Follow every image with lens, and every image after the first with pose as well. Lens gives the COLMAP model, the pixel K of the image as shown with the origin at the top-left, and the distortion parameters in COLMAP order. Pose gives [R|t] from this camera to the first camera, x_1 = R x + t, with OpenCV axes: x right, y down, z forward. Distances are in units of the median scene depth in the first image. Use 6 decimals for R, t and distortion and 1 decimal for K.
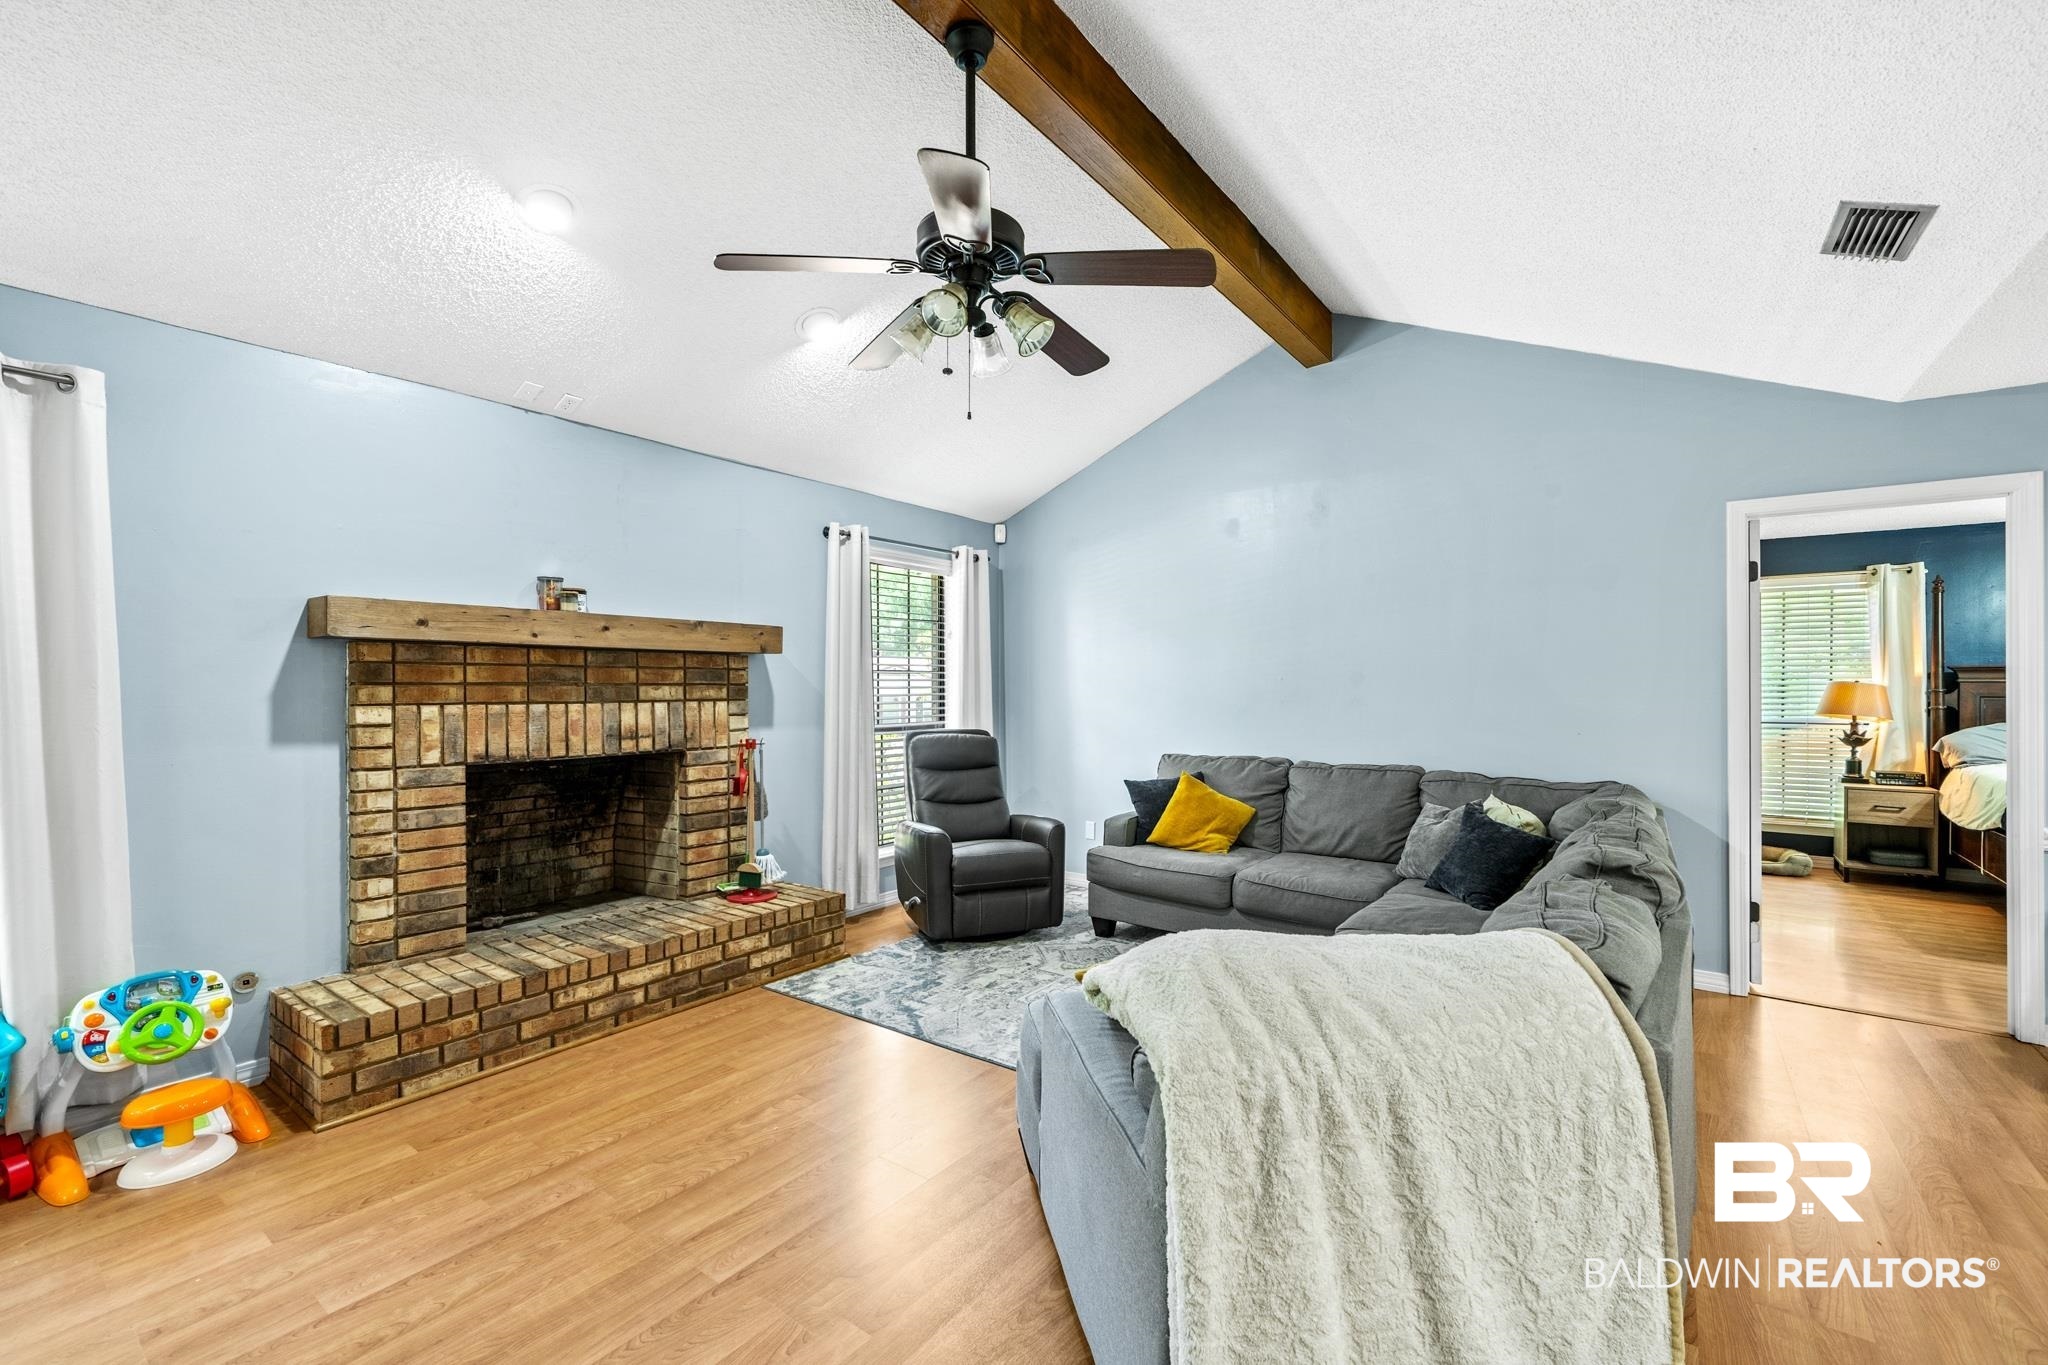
lens RADIAL K [[830.2, 0, 1020.6], [0, 830.2, 679.2], [0, 0, 1]] dist [-0.007189, -0.000549]
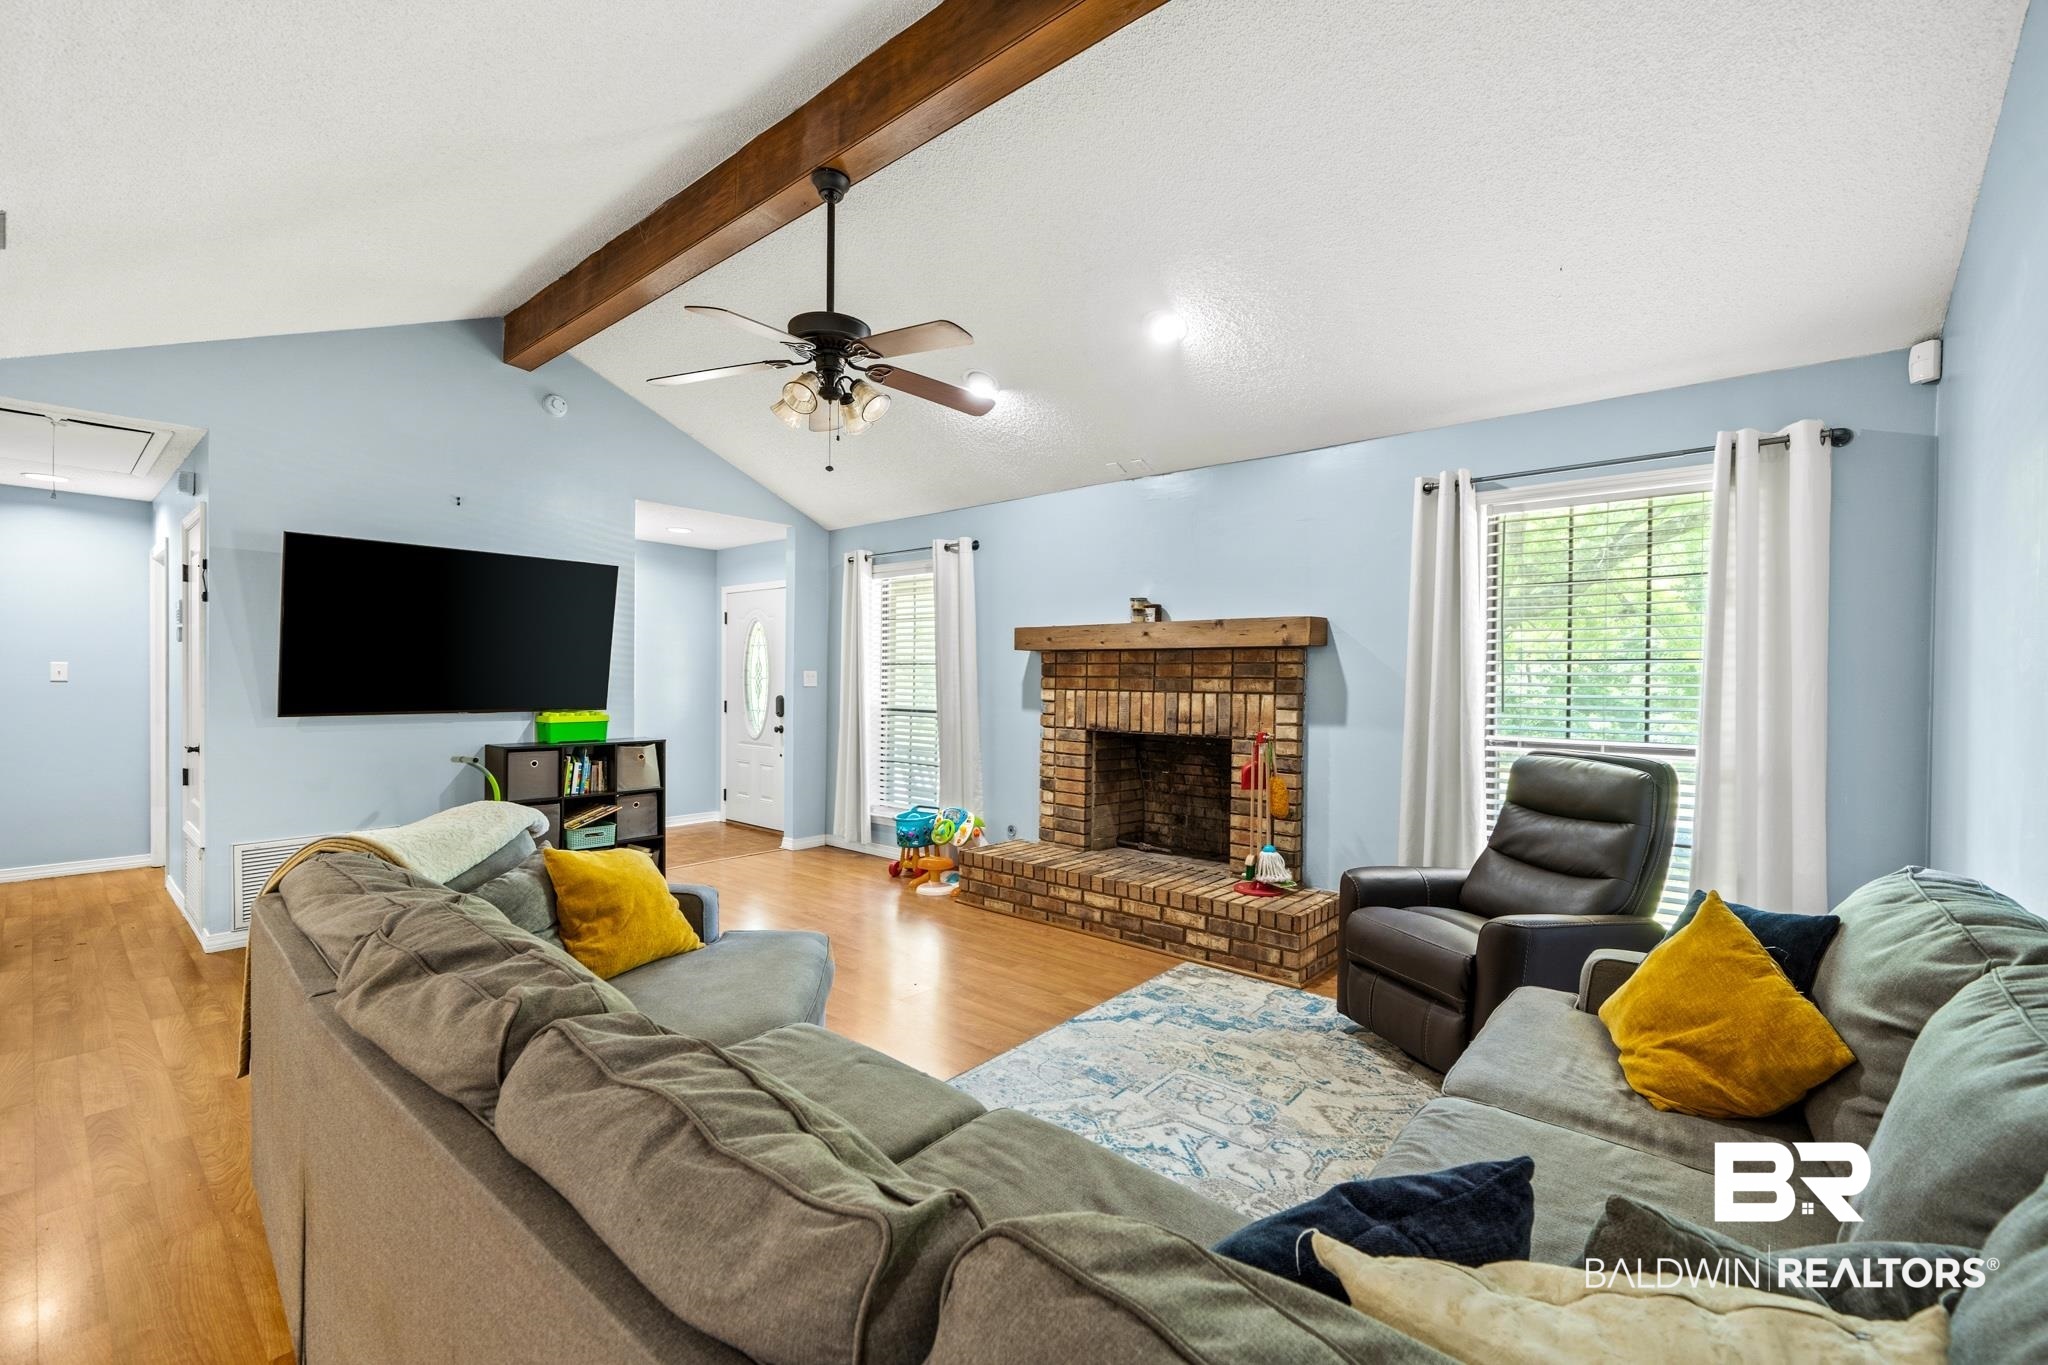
lens RADIAL K [[830.2, 0, 1020.6], [0, 830.2, 679.2], [0, 0, 1]] dist [-0.007189, -0.000549]
pose [[-0.043127, 0.001001, -0.999069, 0.788165], [-0.001604, 0.999998, 0.001071, 0.008055], [0.999068, 0.001649, -0.043126, 0.863621]]
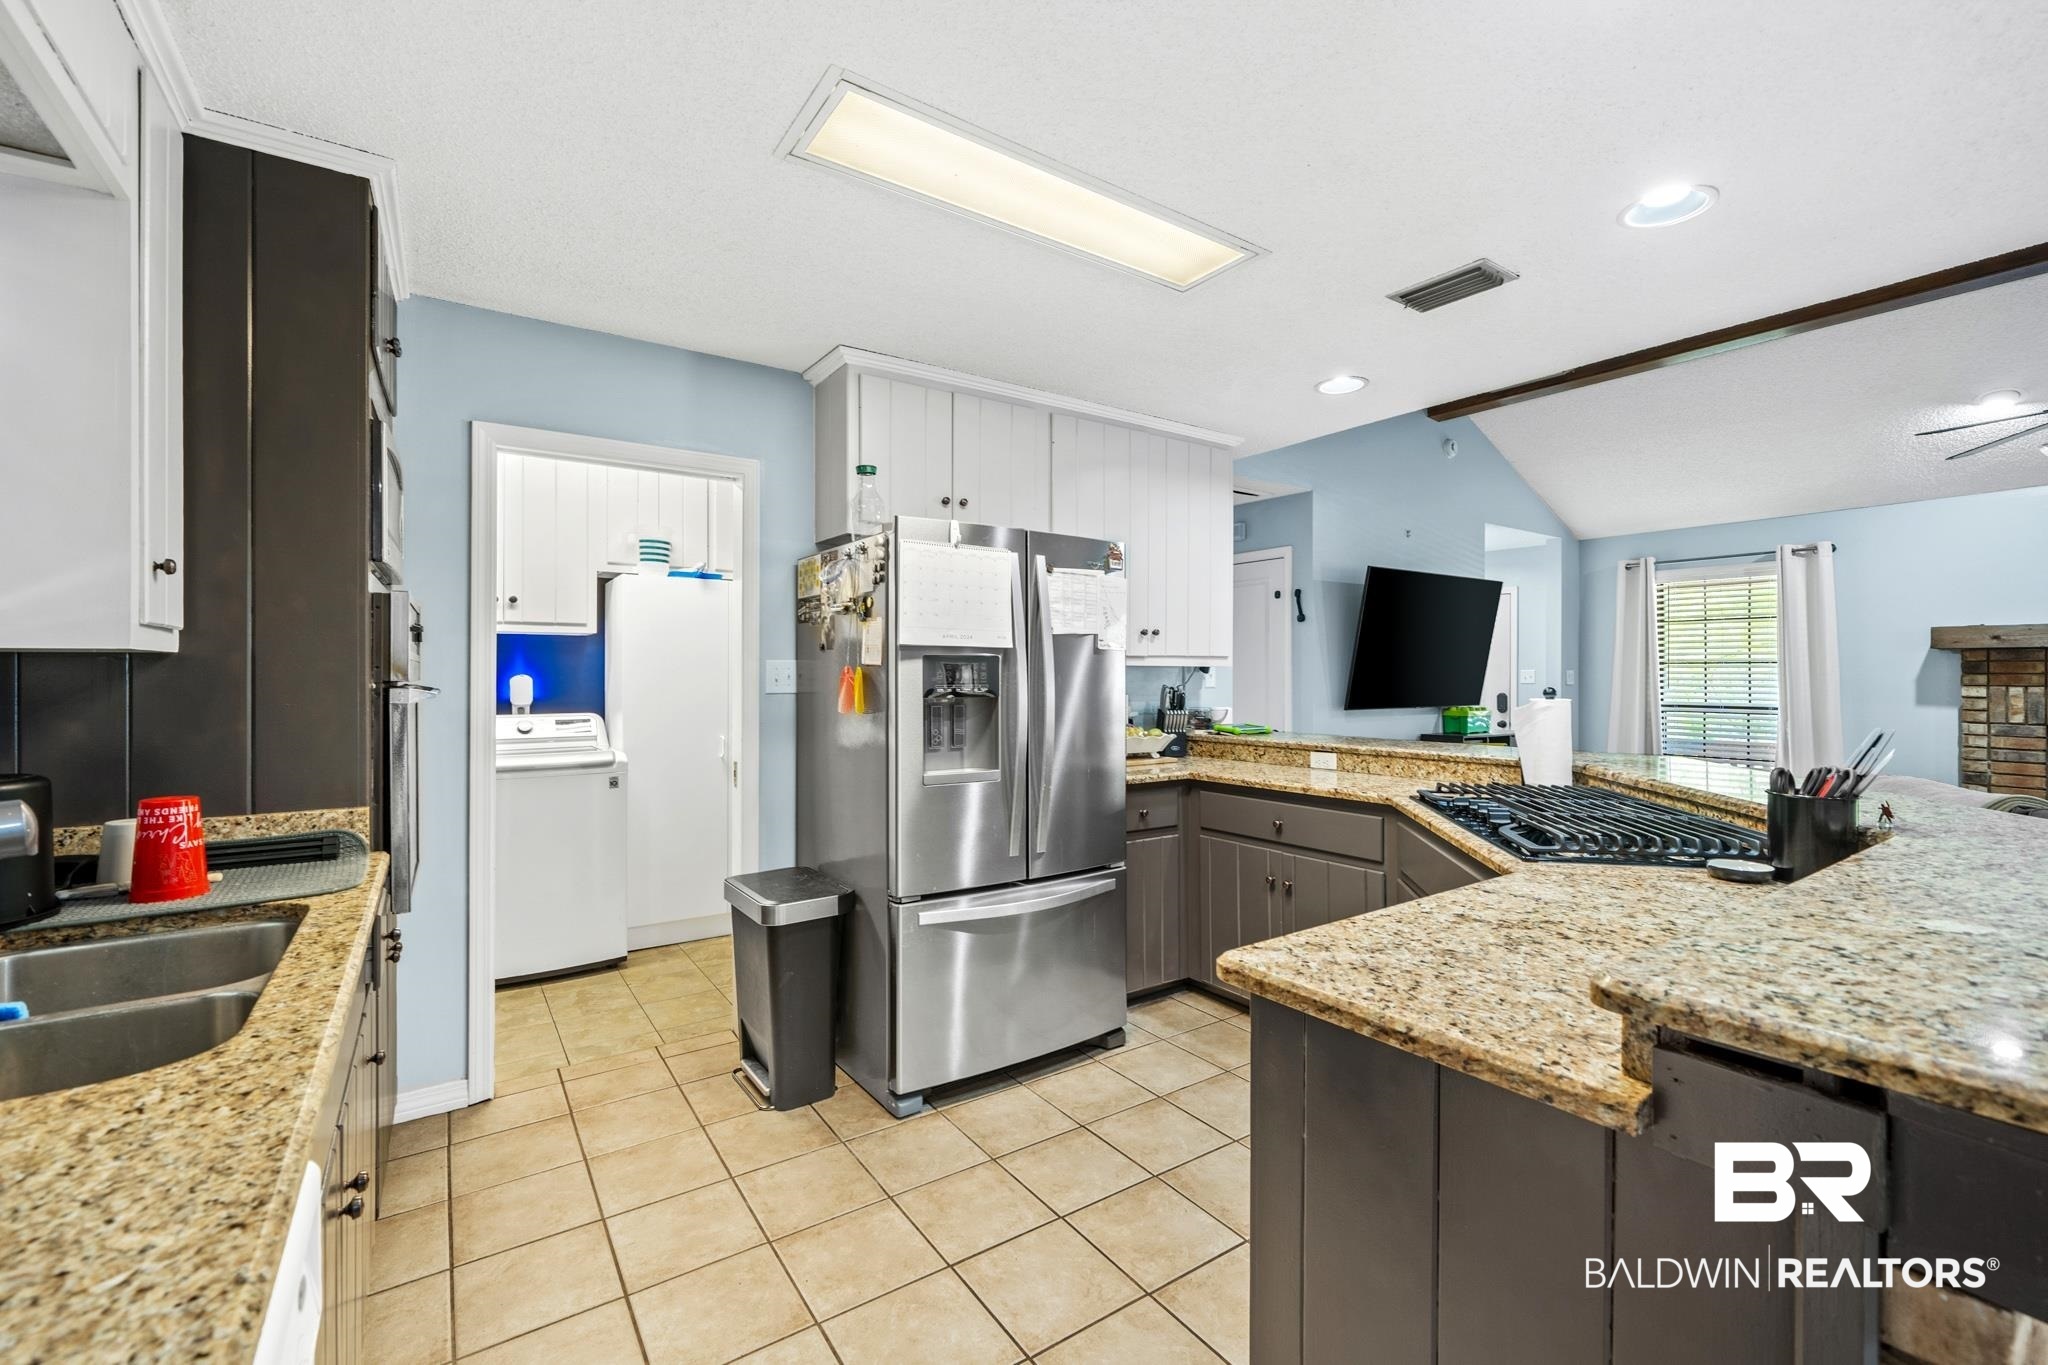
lens RADIAL K [[830.2, 0, 1020.6], [0, 830.2, 679.2], [0, 0, 1]] dist [-0.007189, -0.000549]
pose [[-0.305523, 0.006988, -0.952159, 1.262046], [0.009396, 0.999947, 0.004324, -0.007754], [0.952138, -0.007625, -0.305572, -0.330411]]
